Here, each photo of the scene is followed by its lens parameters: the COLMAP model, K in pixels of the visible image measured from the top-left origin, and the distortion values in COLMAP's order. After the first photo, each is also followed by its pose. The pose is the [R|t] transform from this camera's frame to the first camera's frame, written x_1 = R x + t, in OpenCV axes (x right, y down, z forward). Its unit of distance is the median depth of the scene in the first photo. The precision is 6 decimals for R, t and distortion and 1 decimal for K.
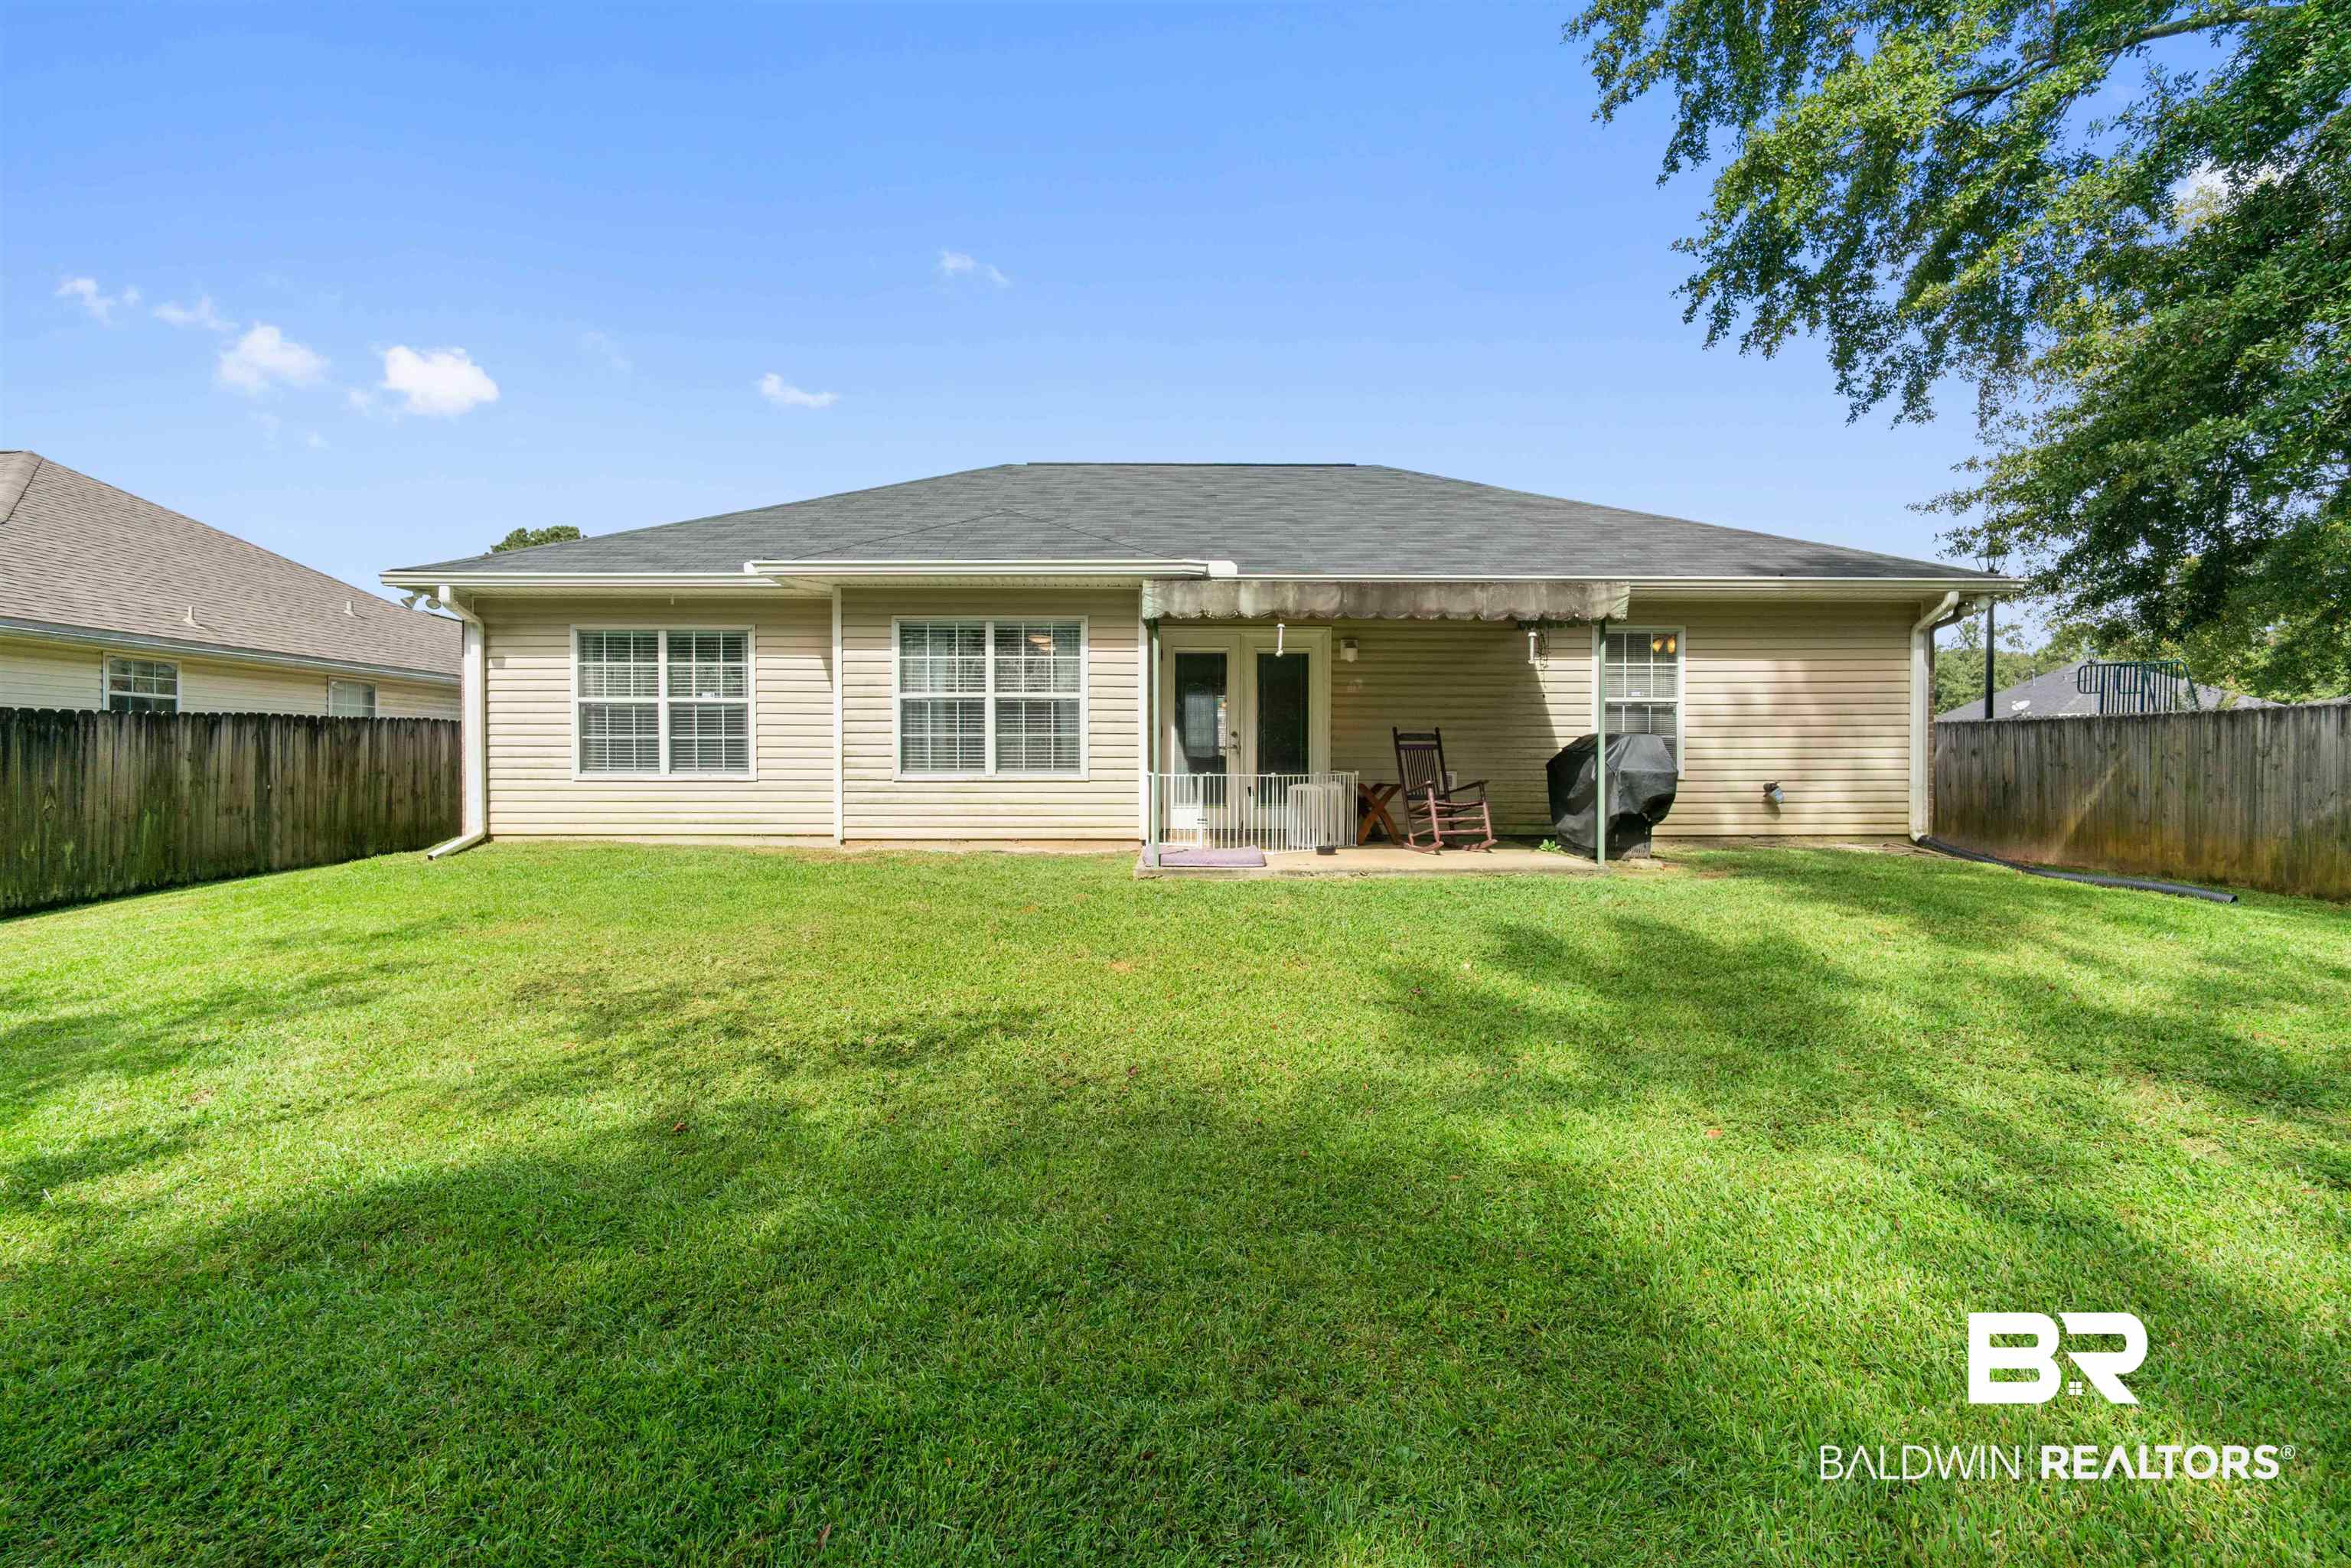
lens RADIAL K [[1015.2, 0, 1171.5], [0, 1015.2, 779.3], [0, 0, 1]] dist [-0.005157, 0.000167]
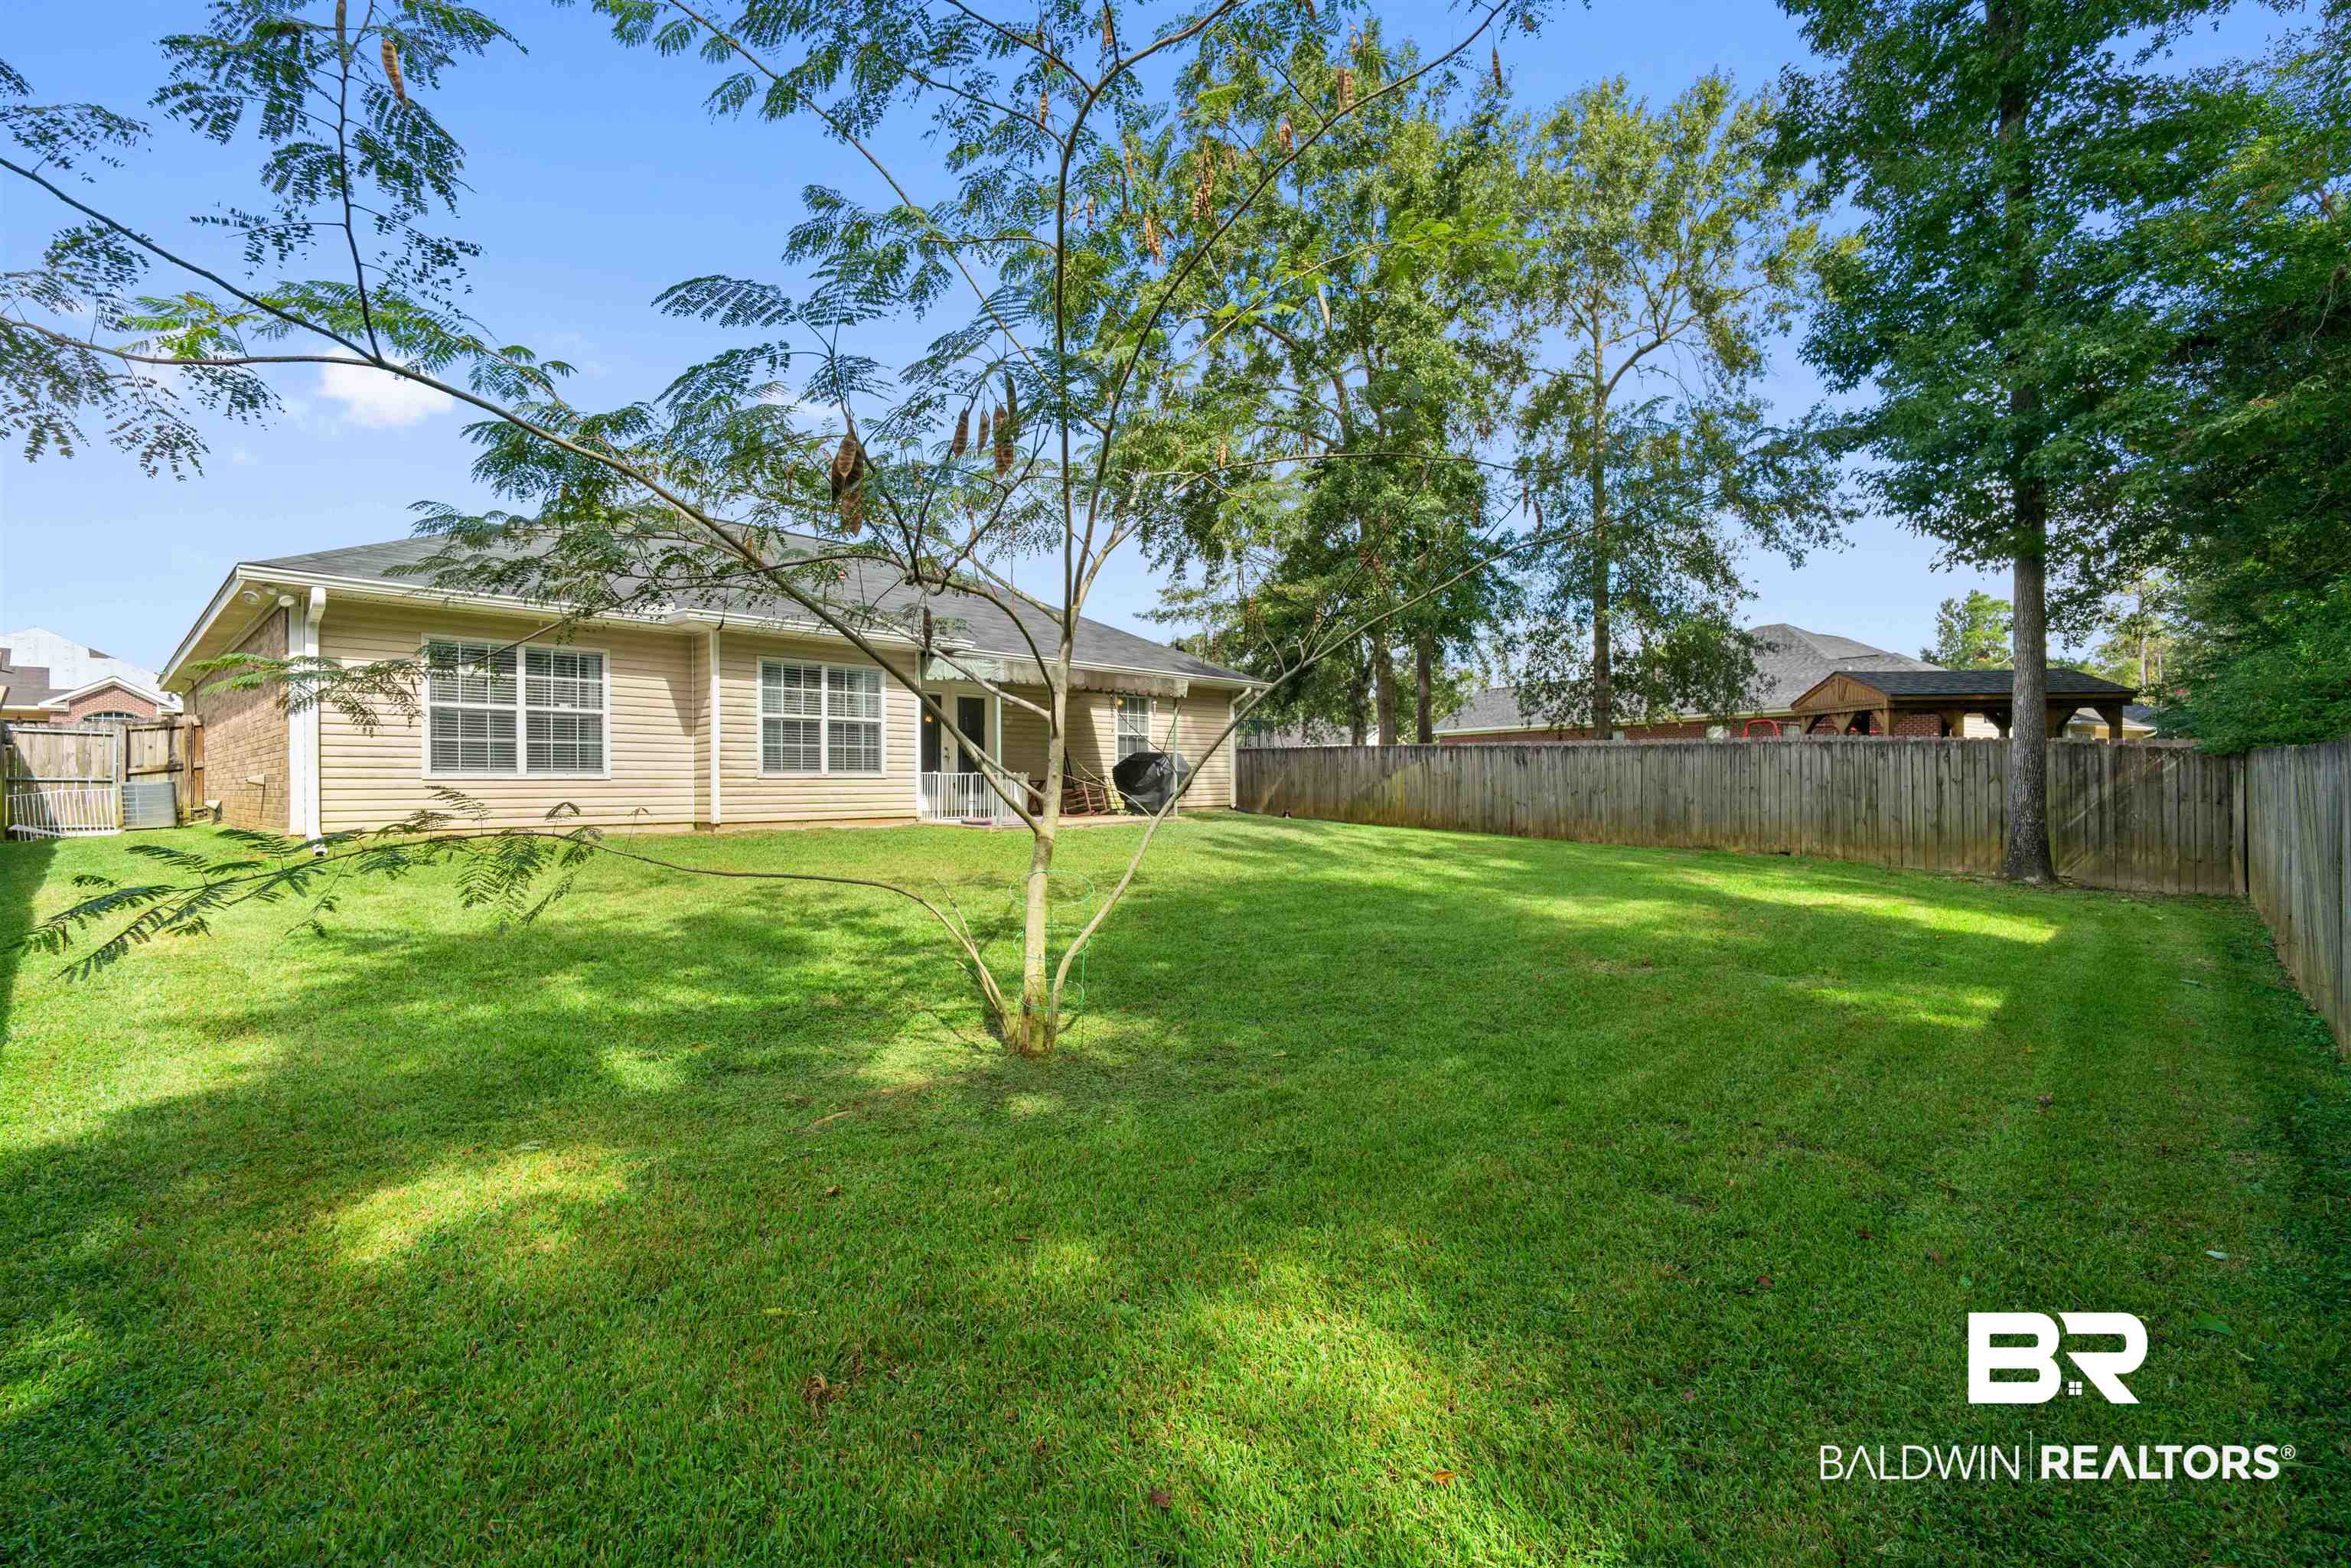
lens RADIAL K [[1015.2, 0, 1169.5], [0, 1015.2, 777.8], [0, 0, 1]] dist [-0.005157, 0.000167]
pose [[0.688297, -0.000629, 0.725429, -0.869424], [0.014339, 0.999816, -0.012738, 0.025521], [-0.725287, 0.019170, 0.688179, -0.318075]]
